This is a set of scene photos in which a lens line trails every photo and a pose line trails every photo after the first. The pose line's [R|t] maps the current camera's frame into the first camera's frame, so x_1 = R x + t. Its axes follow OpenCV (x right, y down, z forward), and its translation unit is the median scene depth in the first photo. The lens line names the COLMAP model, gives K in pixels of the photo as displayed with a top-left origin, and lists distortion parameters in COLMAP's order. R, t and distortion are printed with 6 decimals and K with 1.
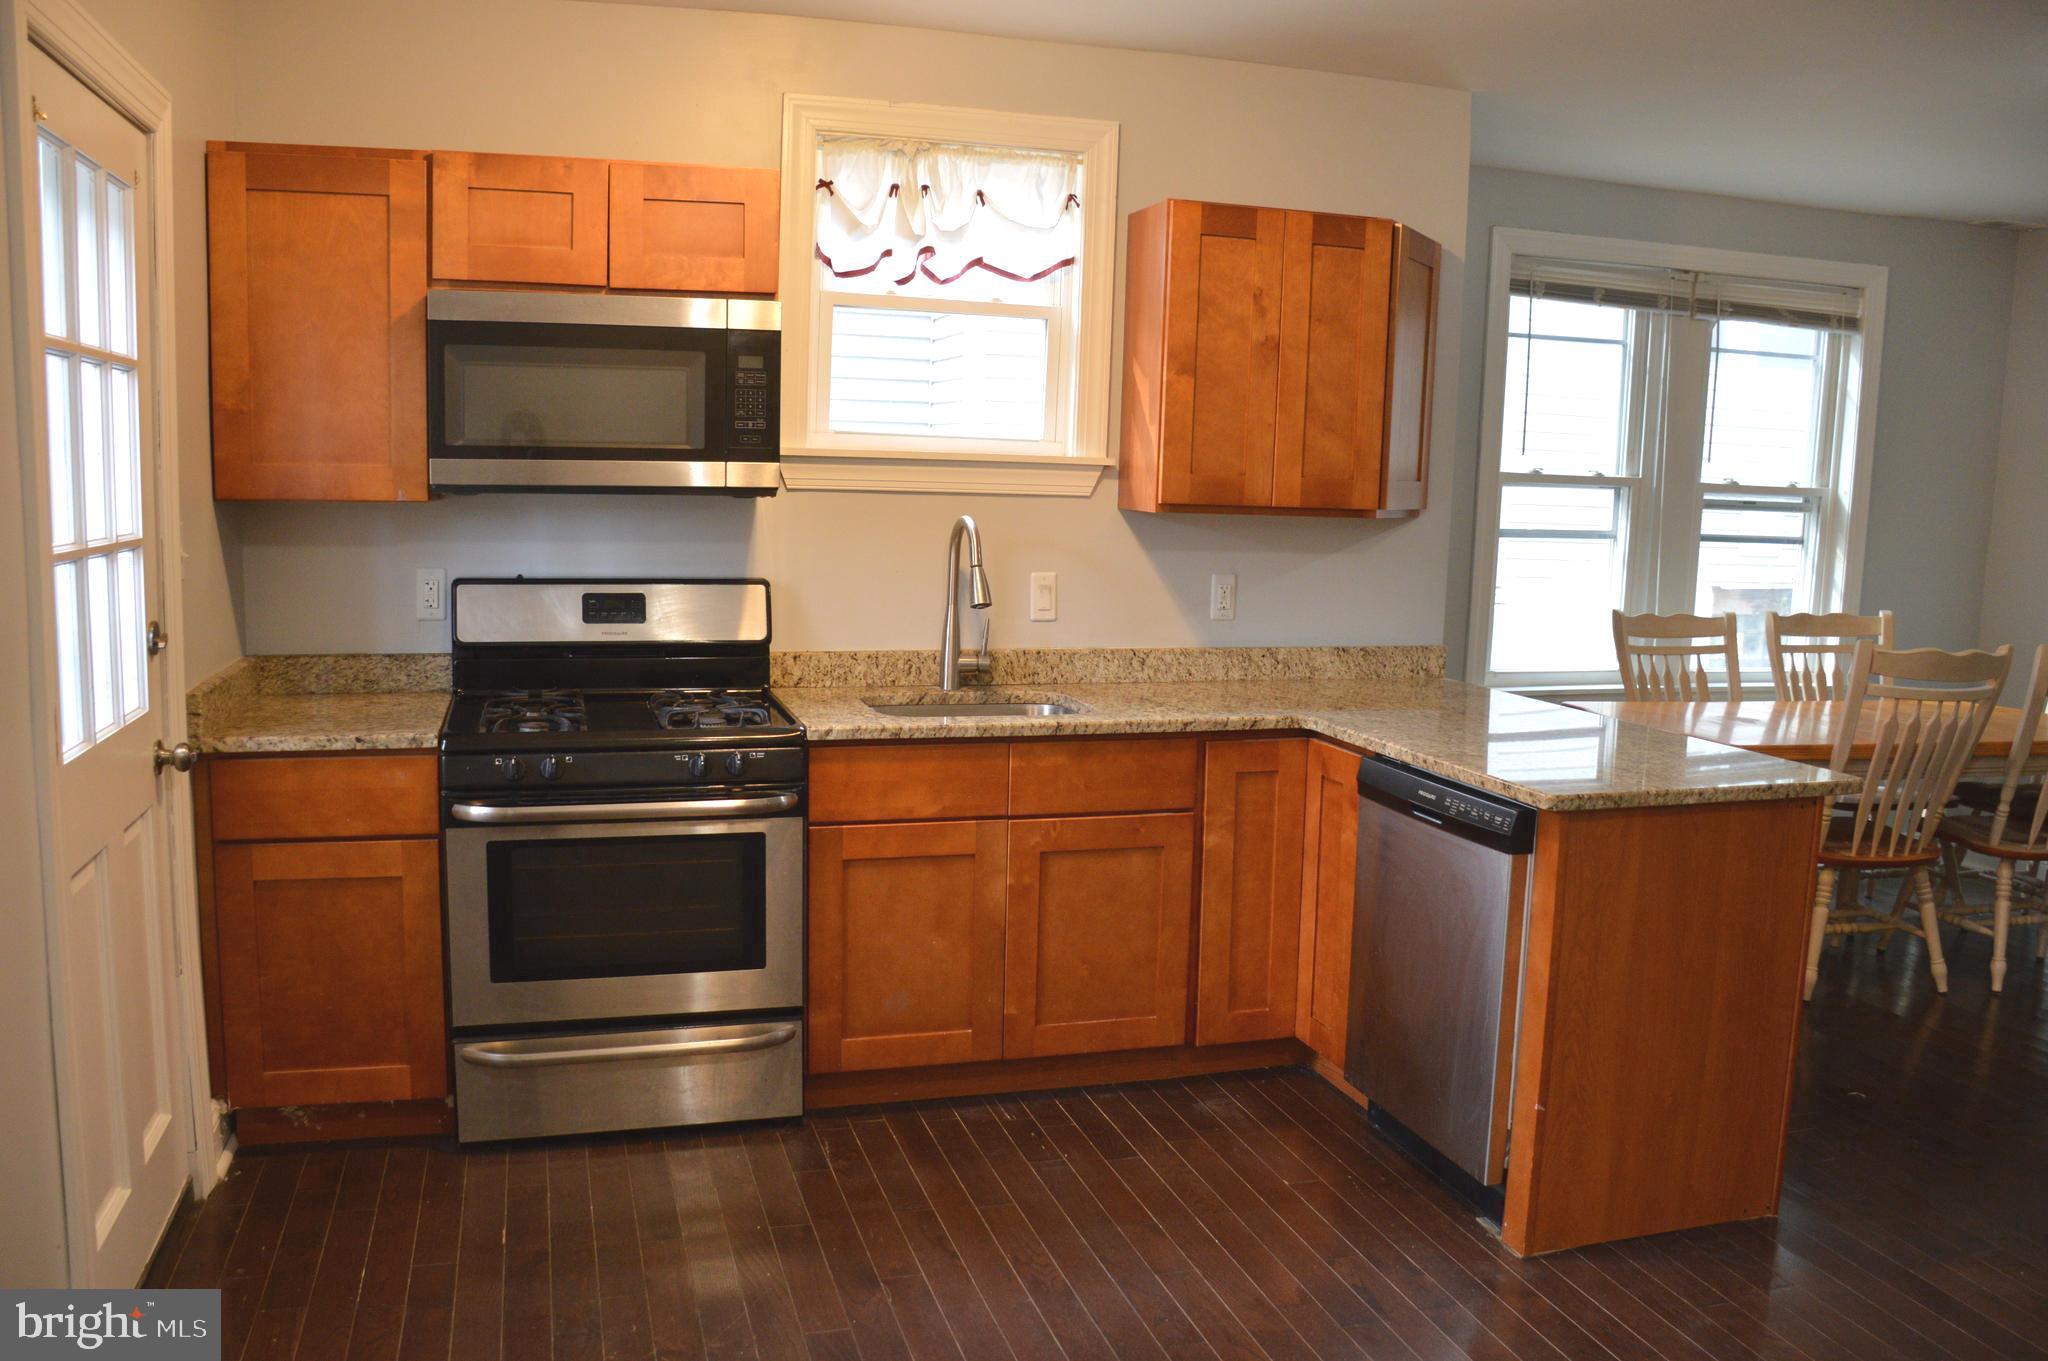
lens RADIAL K [[1638.7, 0, 1014.2], [0, 1638.7, 695.1], [0, 0, 1]] dist [-0.138586, 0.086823]
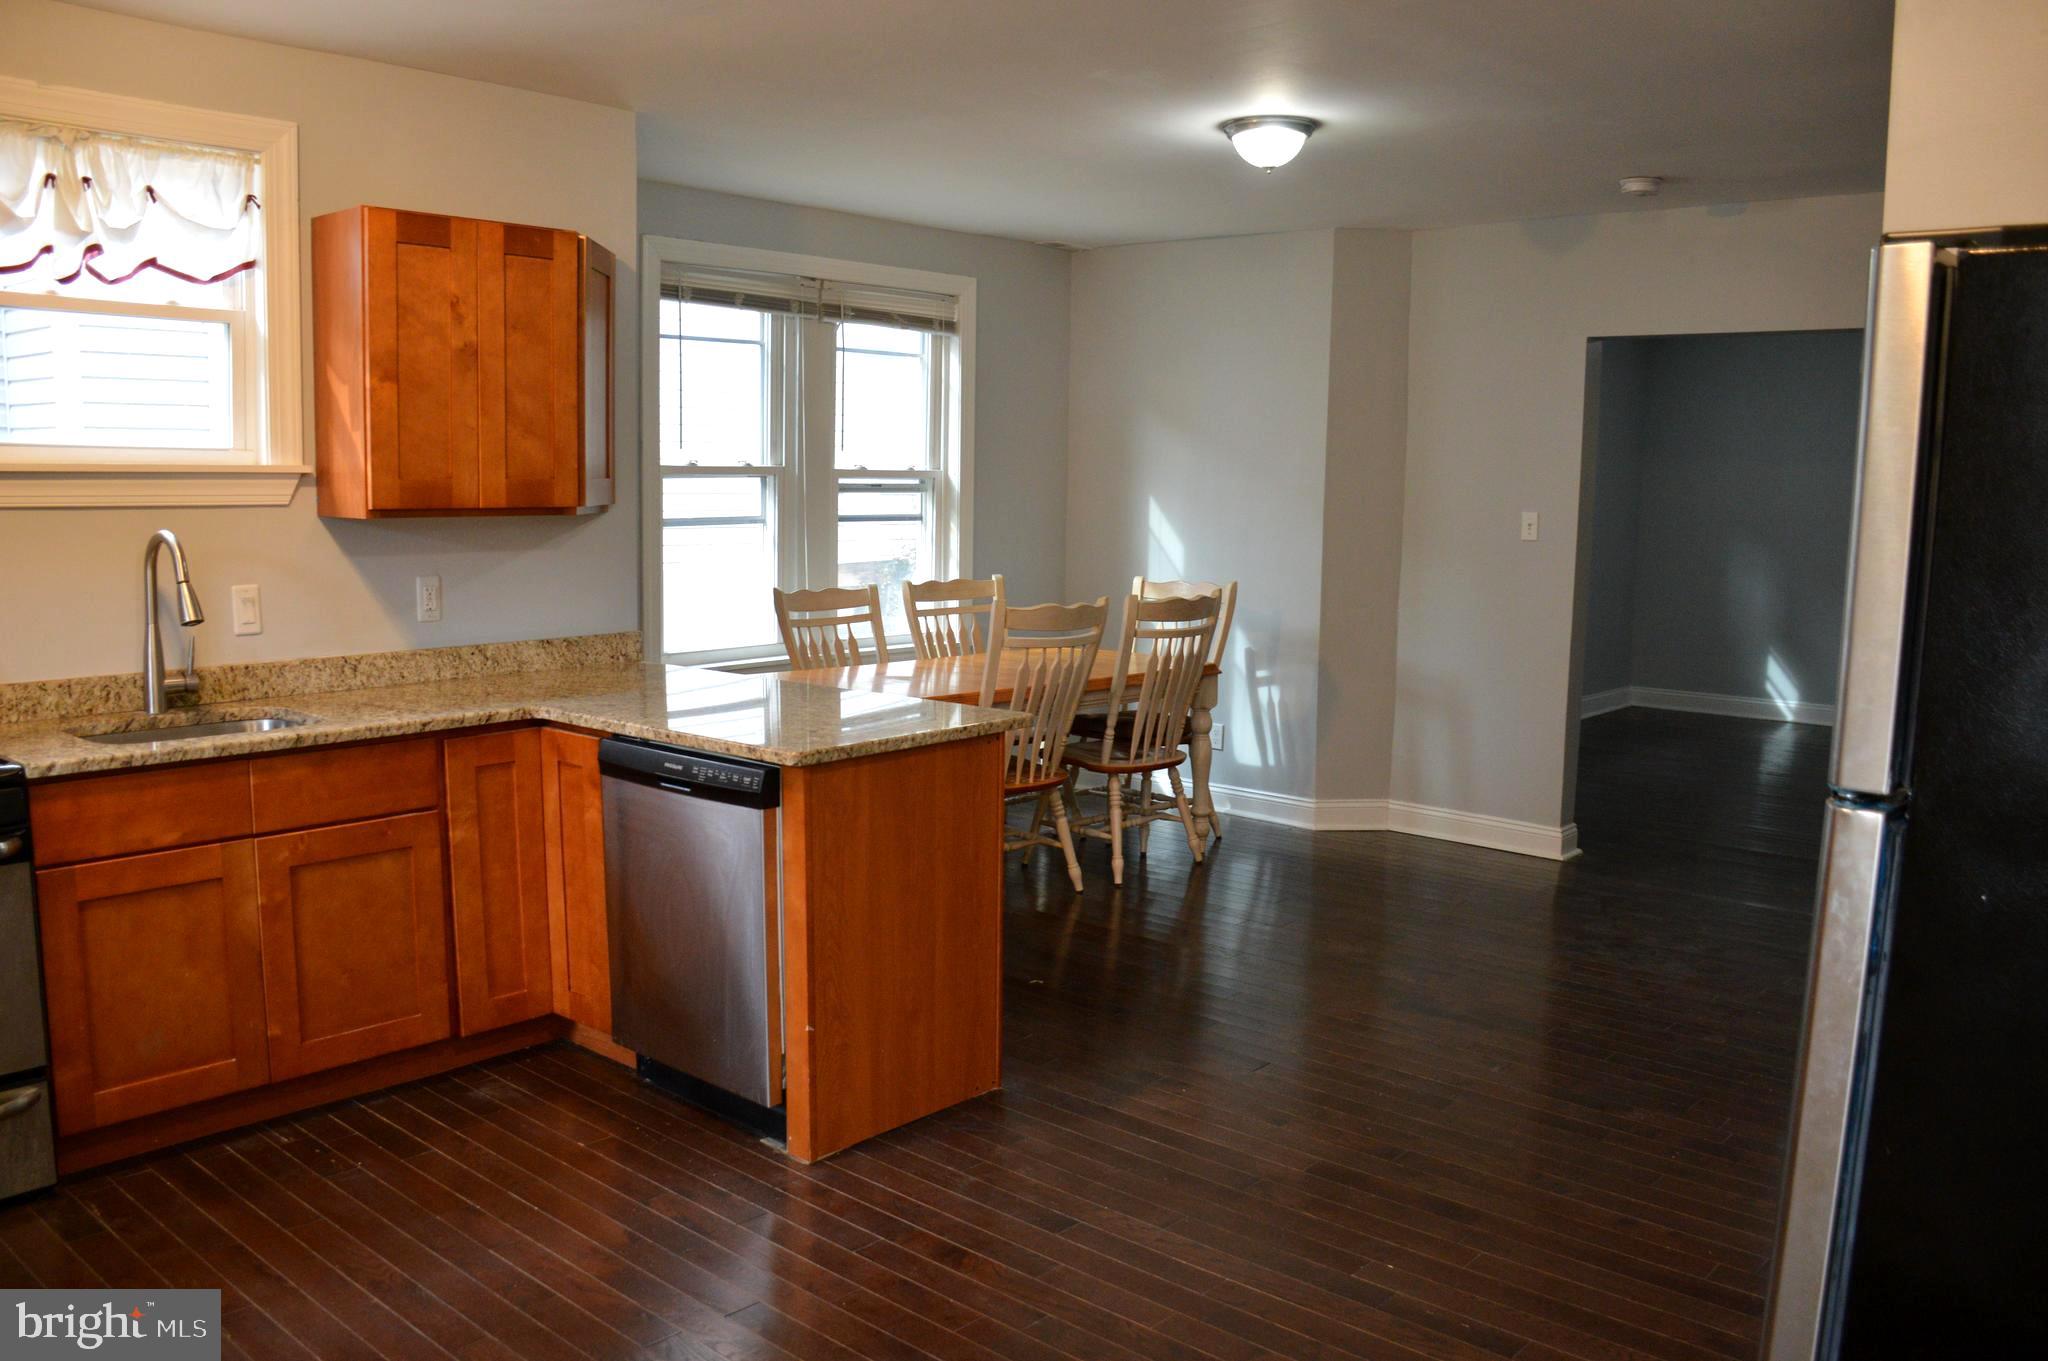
lens RADIAL K [[1638.7, 0, 1015.1], [0, 1638.7, 695.5], [0, 0, 1]] dist [-0.138586, 0.086823]
pose [[0.853552, -0.086232, 0.513823, -0.085745], [0.082751, 0.996127, 0.029710, 0.000349], [-0.514395, 0.017160, 0.857382, -0.046292]]
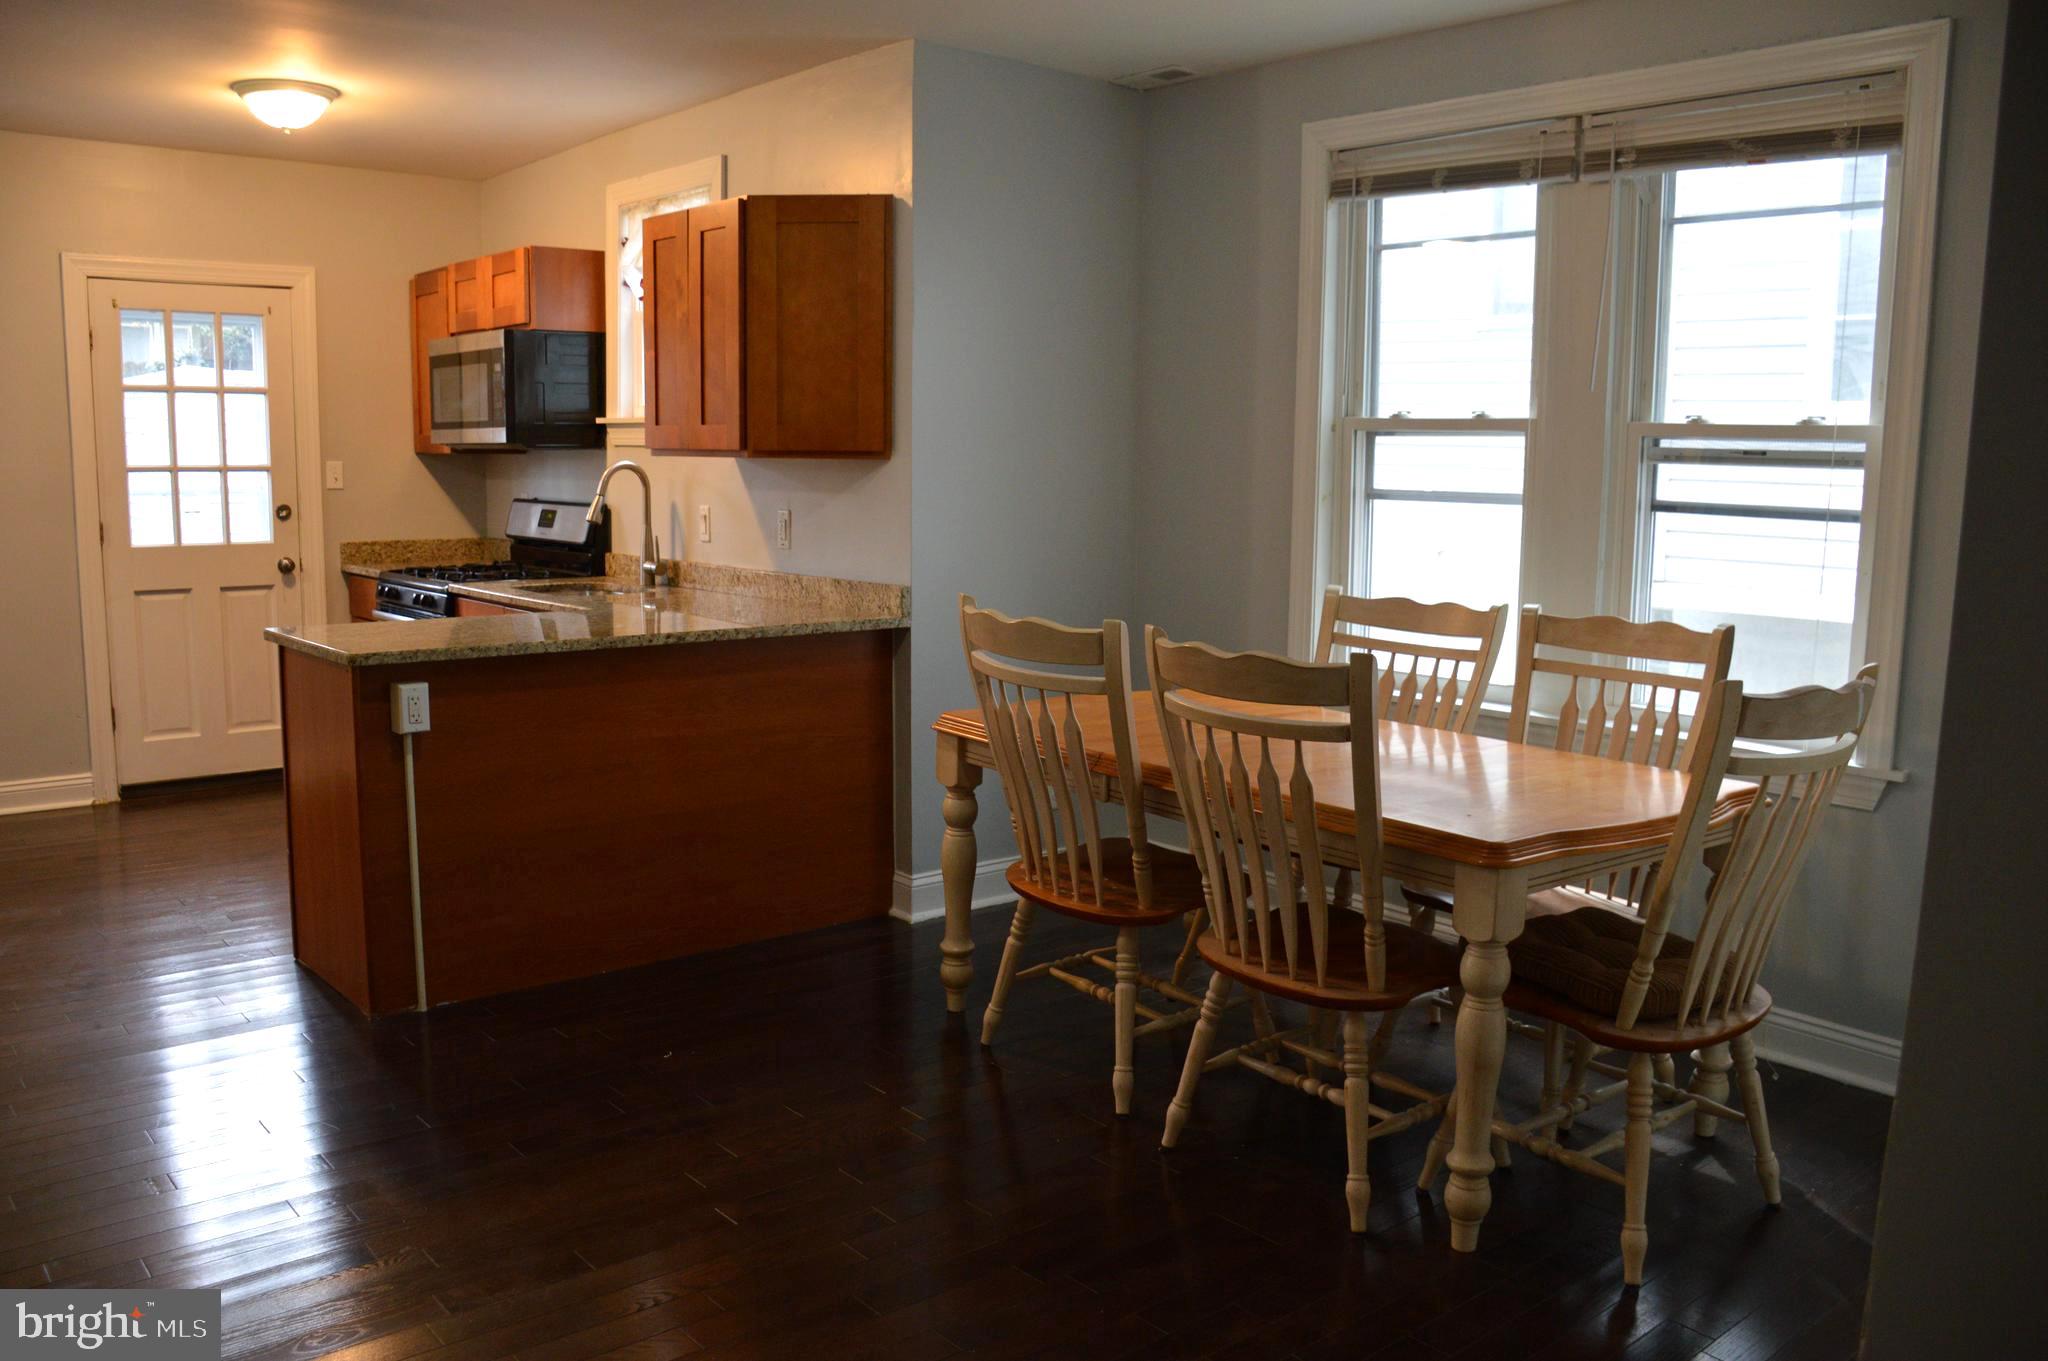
lens RADIAL K [[1638.7, 0, 1023.8], [0, 1638.7, 680.3], [0, 0, 1]] dist [-0.138586, 0.086823]
pose [[0.405537, 0.103924, -0.908152, 1.363871], [-0.132846, 0.989668, 0.053930, -0.041437], [0.904374, 0.098773, 0.415153, 0.725110]]
